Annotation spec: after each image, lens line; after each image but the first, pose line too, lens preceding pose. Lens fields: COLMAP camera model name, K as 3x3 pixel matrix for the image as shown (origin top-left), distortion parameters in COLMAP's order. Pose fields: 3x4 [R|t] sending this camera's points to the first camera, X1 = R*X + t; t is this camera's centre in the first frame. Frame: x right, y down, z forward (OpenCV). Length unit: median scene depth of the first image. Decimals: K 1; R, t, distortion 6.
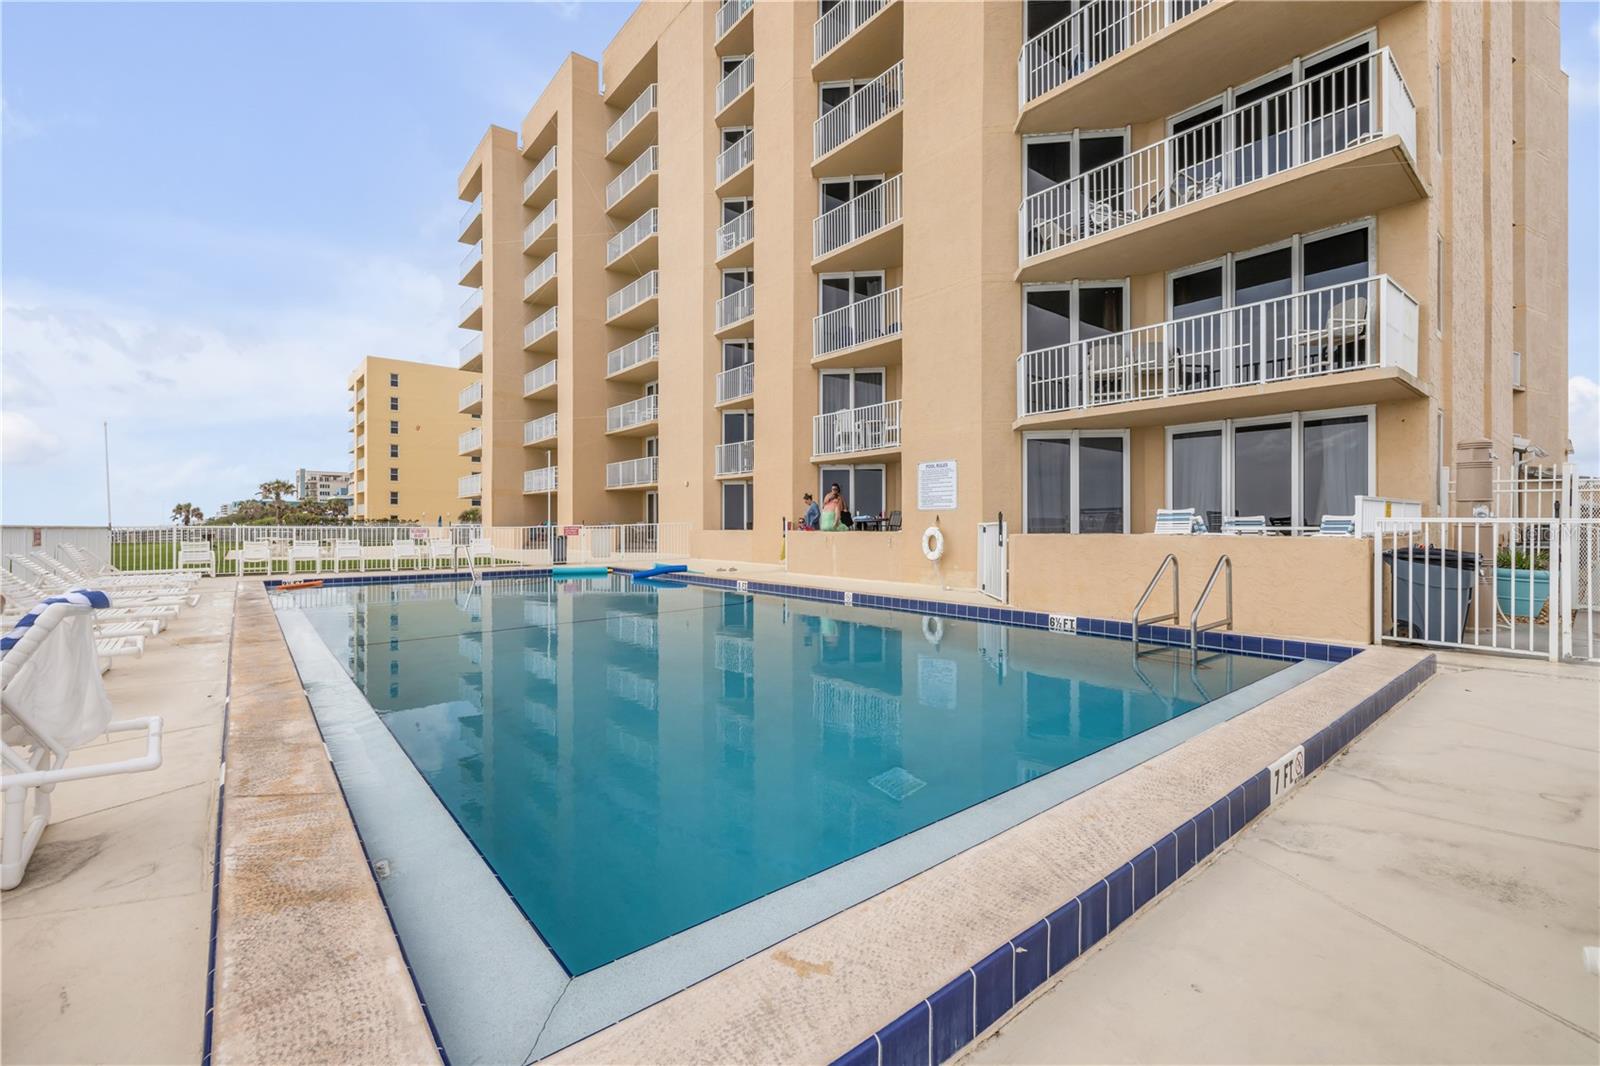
lens RADIAL K [[685.9, 0, 808.4], [0, 685.9, 521.6], [0, 0, 1]] dist [0.023219, 0.000621]
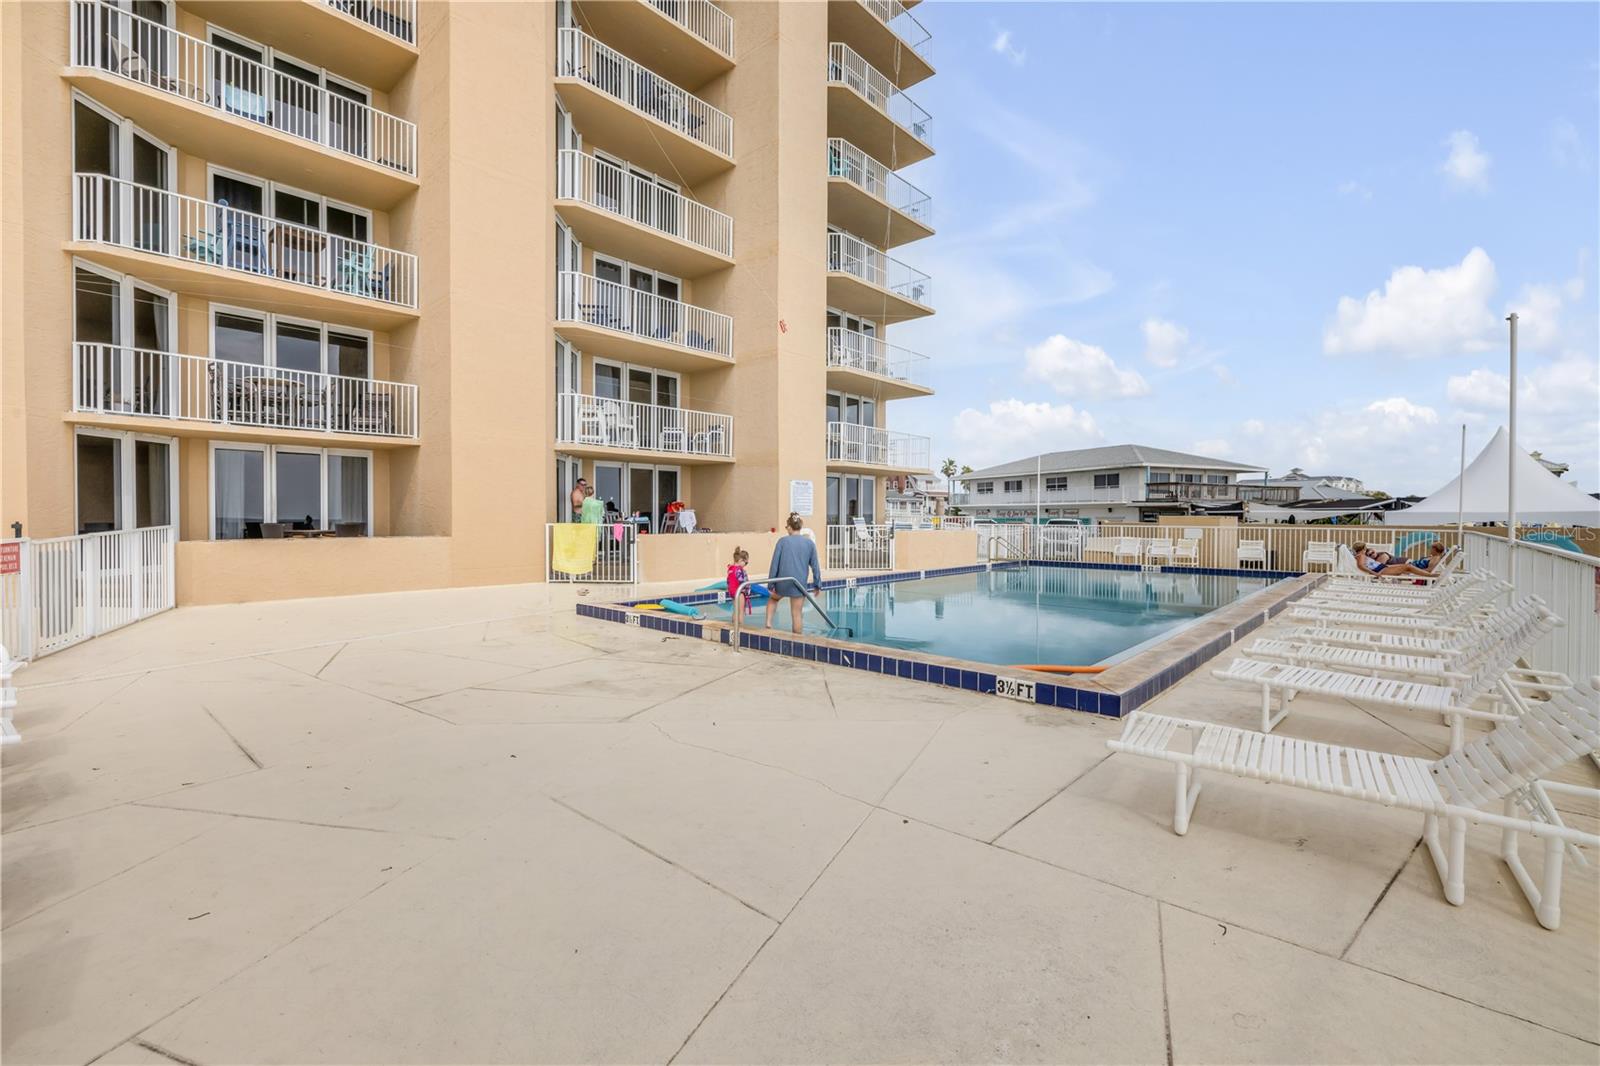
lens RADIAL K [[685.9, 0, 808.4], [0, 685.9, 521.6], [0, 0, 1]] dist [0.023219, 0.000621]
pose [[-0.159454, -0.013298, 0.987116, -0.855097], [-0.011742, 0.999864, 0.011573, -0.017040], [-0.987136, -0.009745, -0.159588, 0.870382]]
